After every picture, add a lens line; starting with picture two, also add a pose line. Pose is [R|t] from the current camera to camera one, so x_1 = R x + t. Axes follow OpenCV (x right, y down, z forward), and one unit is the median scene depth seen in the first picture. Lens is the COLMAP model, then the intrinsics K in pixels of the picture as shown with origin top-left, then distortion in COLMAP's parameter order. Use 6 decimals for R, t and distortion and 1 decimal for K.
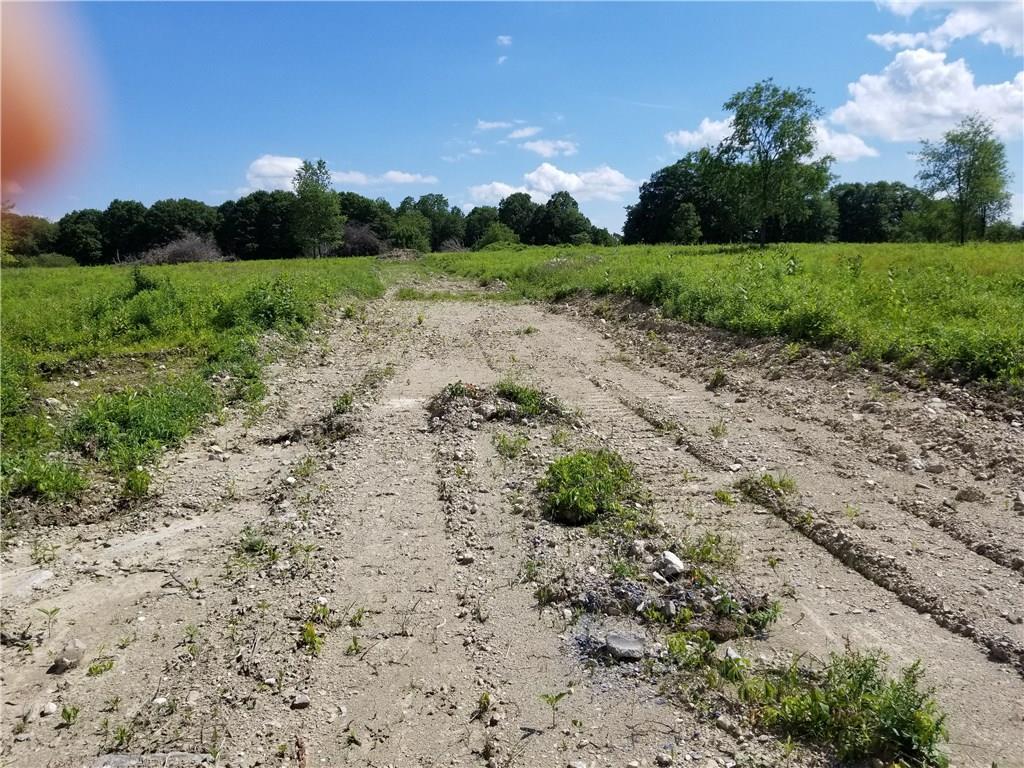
lens RADIAL K [[844.7, 0, 512.9], [0, 844.7, 379.6], [0, 0, 1]] dist [0.081379, -0.075776]
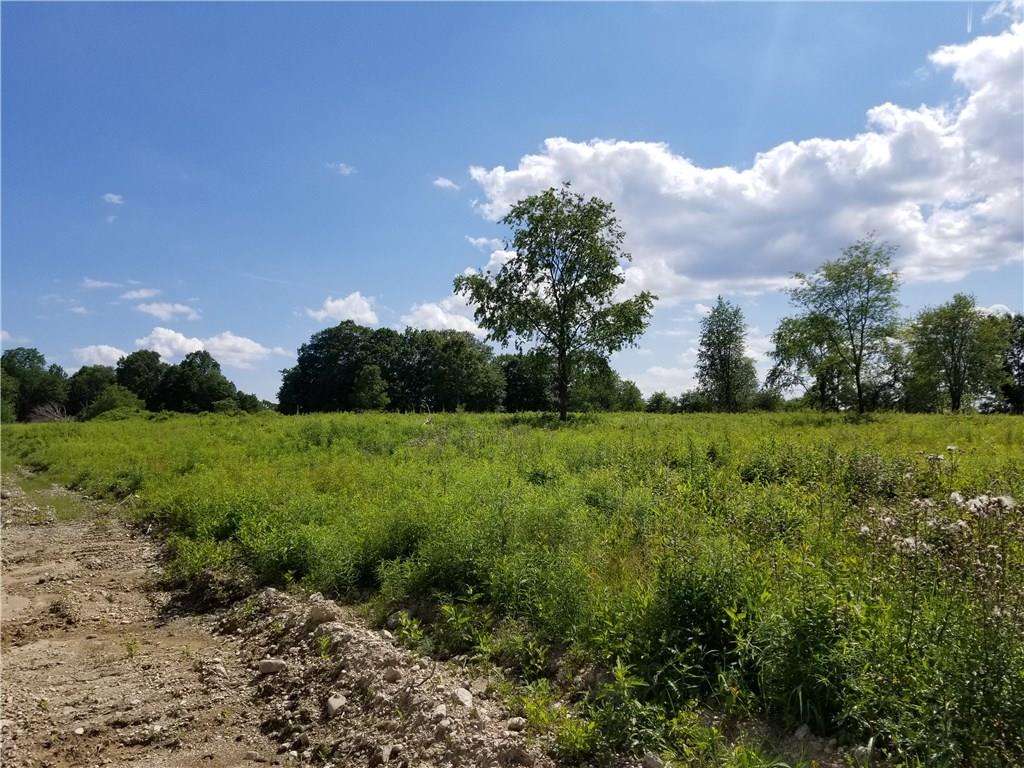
lens RADIAL K [[796.6, 0, 528.5], [0, 796.6, 367.2], [0, 0, 1]] dist [0.023535, -0.077561]
pose [[0.890503, 0.028675, 0.454073, -0.012605], [0.069909, 0.977537, -0.198832, -0.026374], [-0.449575, 0.208804, 0.868495, 0.175547]]
